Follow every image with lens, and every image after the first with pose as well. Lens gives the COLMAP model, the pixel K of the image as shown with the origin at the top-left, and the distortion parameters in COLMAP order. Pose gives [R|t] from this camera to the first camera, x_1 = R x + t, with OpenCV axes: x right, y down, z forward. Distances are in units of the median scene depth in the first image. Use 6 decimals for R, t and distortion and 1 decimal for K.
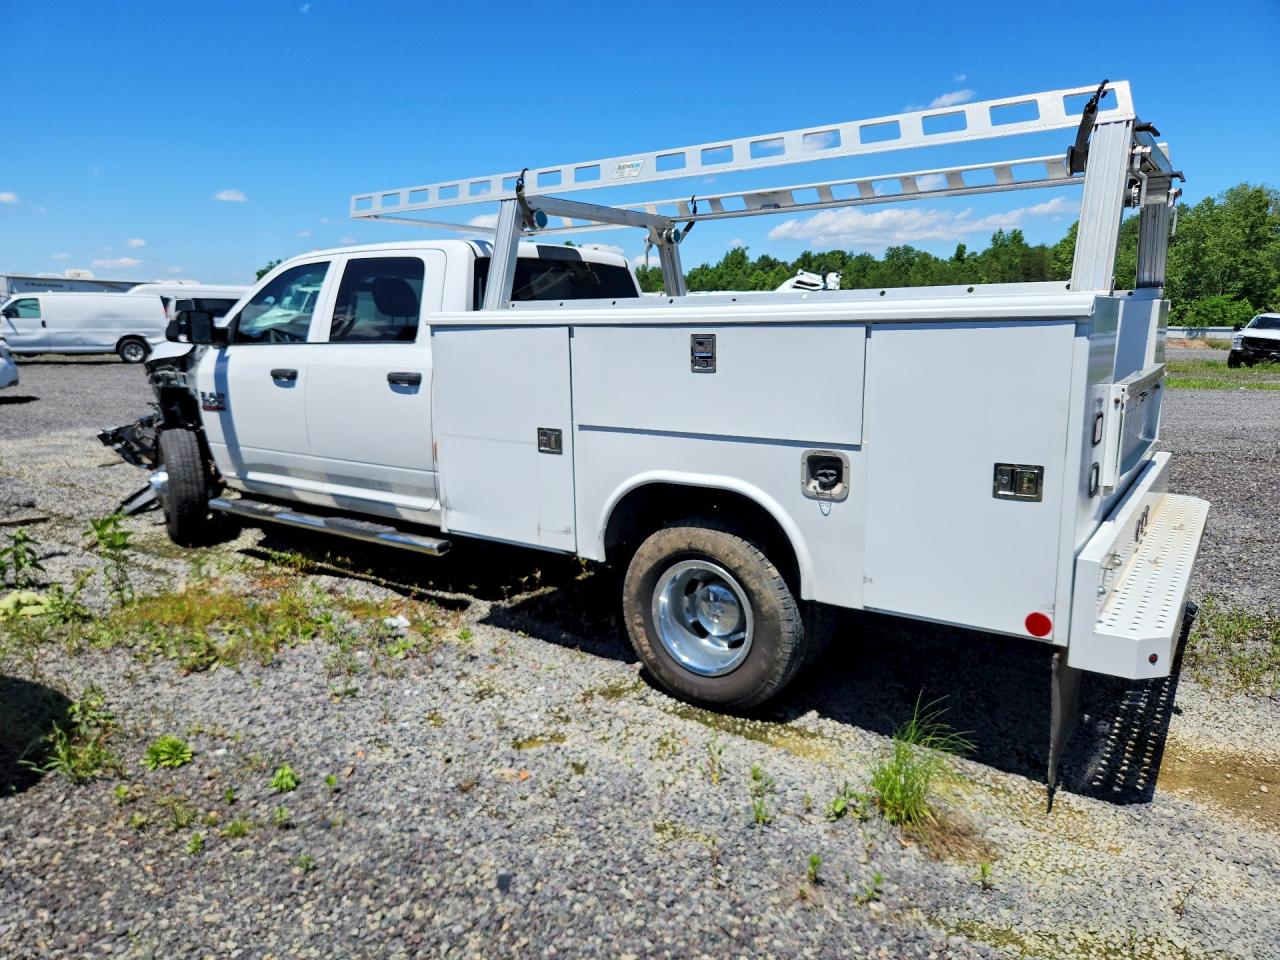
lens RADIAL K [[873.9, 0, 641.2], [0, 873.9, 502.2], [0, 0, 1]] dist [0.007119, -0.000109]
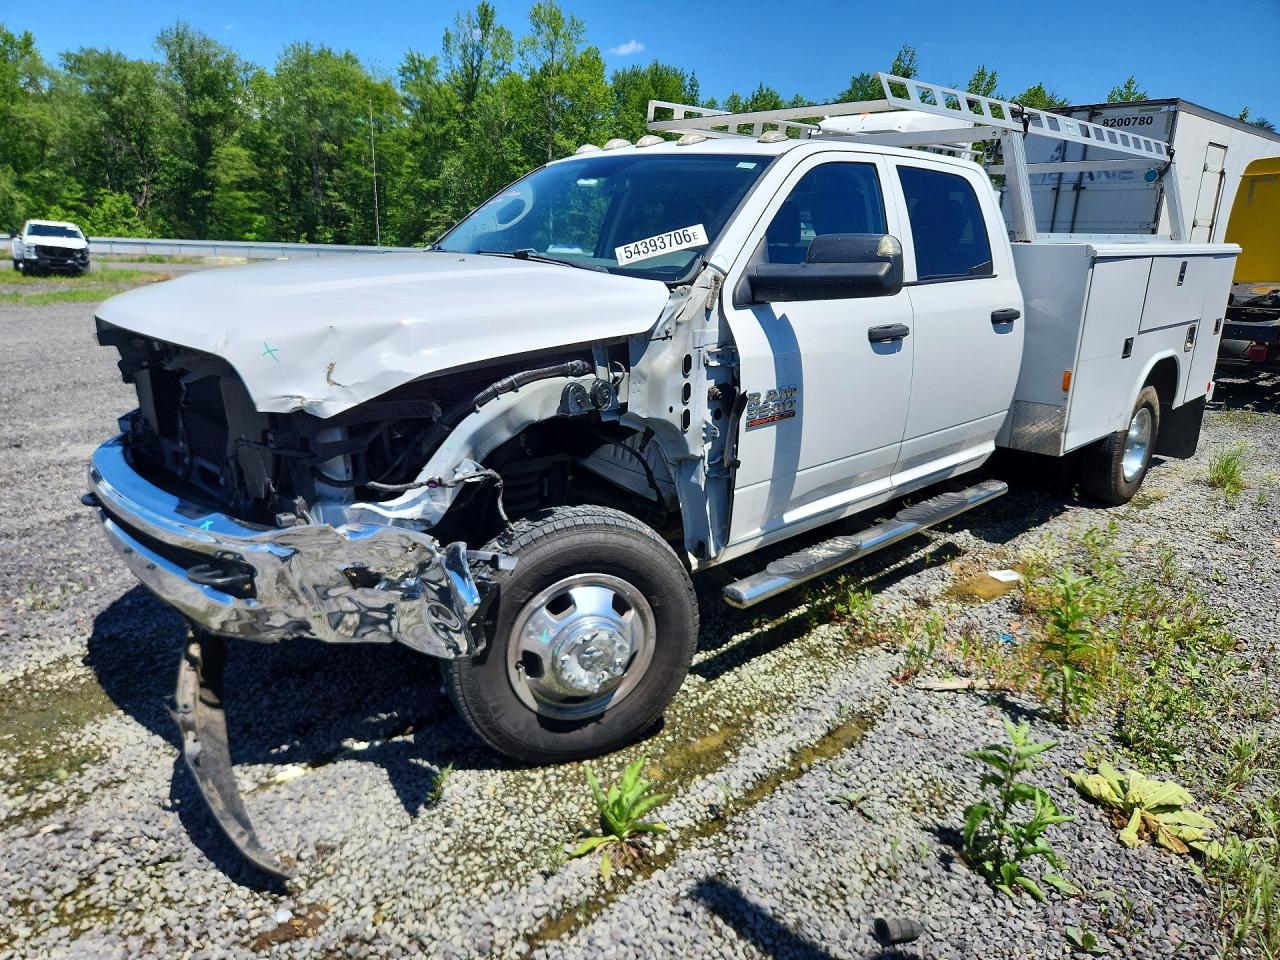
lens RADIAL K [[873.9, 0, 641.2], [0, 873.9, 502.2], [0, 0, 1]] dist [0.007119, -0.000109]
pose [[0.188013, -0.282485, 0.940666, -1.131919], [0.184381, 0.950870, 0.248696, -0.228976], [-0.964705, 0.126682, 0.230861, 1.061429]]
